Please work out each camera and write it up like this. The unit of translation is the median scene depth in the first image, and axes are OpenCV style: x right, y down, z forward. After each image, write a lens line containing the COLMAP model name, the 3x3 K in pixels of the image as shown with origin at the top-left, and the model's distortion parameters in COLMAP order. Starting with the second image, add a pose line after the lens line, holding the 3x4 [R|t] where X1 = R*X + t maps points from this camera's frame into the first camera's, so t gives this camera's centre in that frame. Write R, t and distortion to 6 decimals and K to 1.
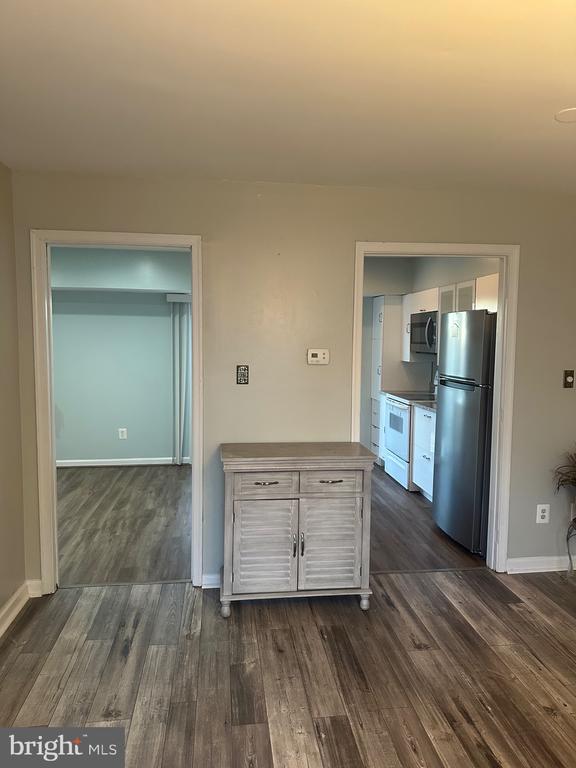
lens RADIAL K [[537.2, 0, 282.6], [0, 537.2, 381.4], [0, 0, 1]] dist [0.130548, -0.171809]
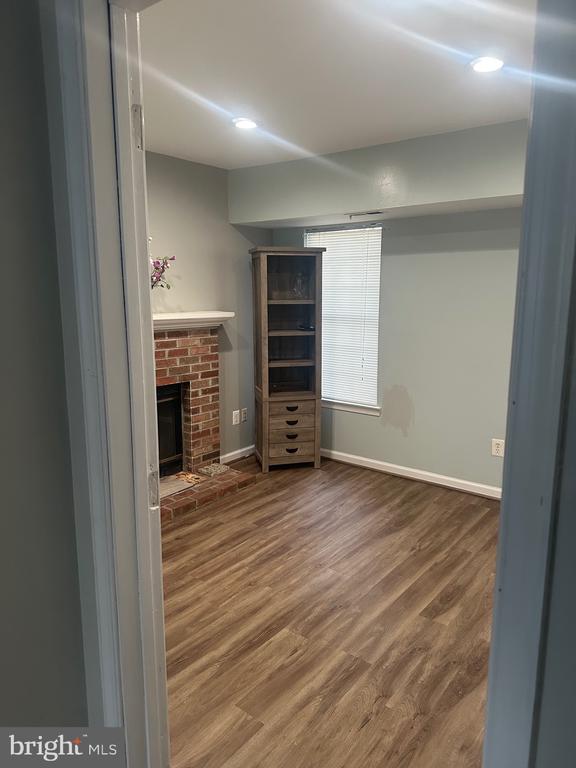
lens RADIAL K [[537.2, 0, 282.6], [0, 537.2, 381.4], [0, 0, 1]] dist [0.130548, -0.171809]
pose [[0.702615, 0.113325, -0.702488, -0.056204], [-0.054258, 0.992895, 0.105905, -0.043679], [0.709499, -0.036295, 0.703771, 0.554728]]
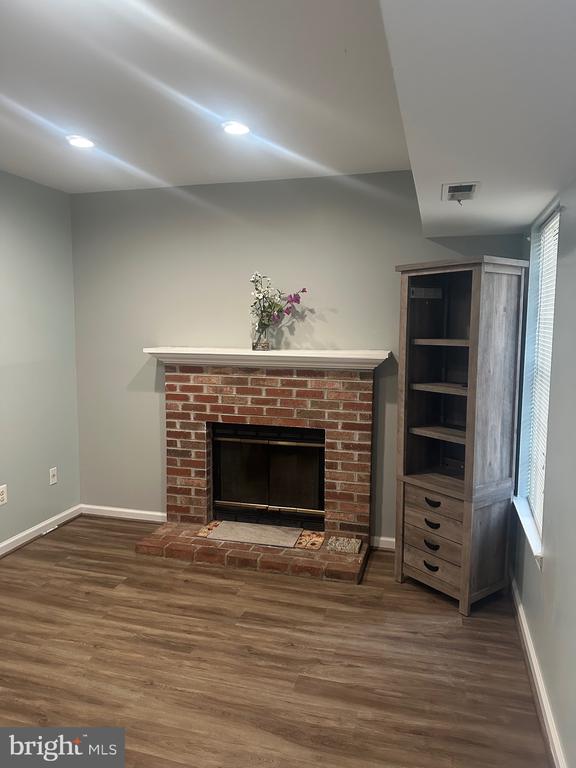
lens RADIAL K [[537.2, 0, 282.6], [0, 537.2, 381.4], [0, 0, 1]] dist [0.130548, -0.171809]
pose [[-0.396535, 0.095165, -0.913073, -0.074767], [-0.078859, 0.987405, 0.137160, -0.111455], [0.914626, 0.126393, -0.384036, 1.334502]]
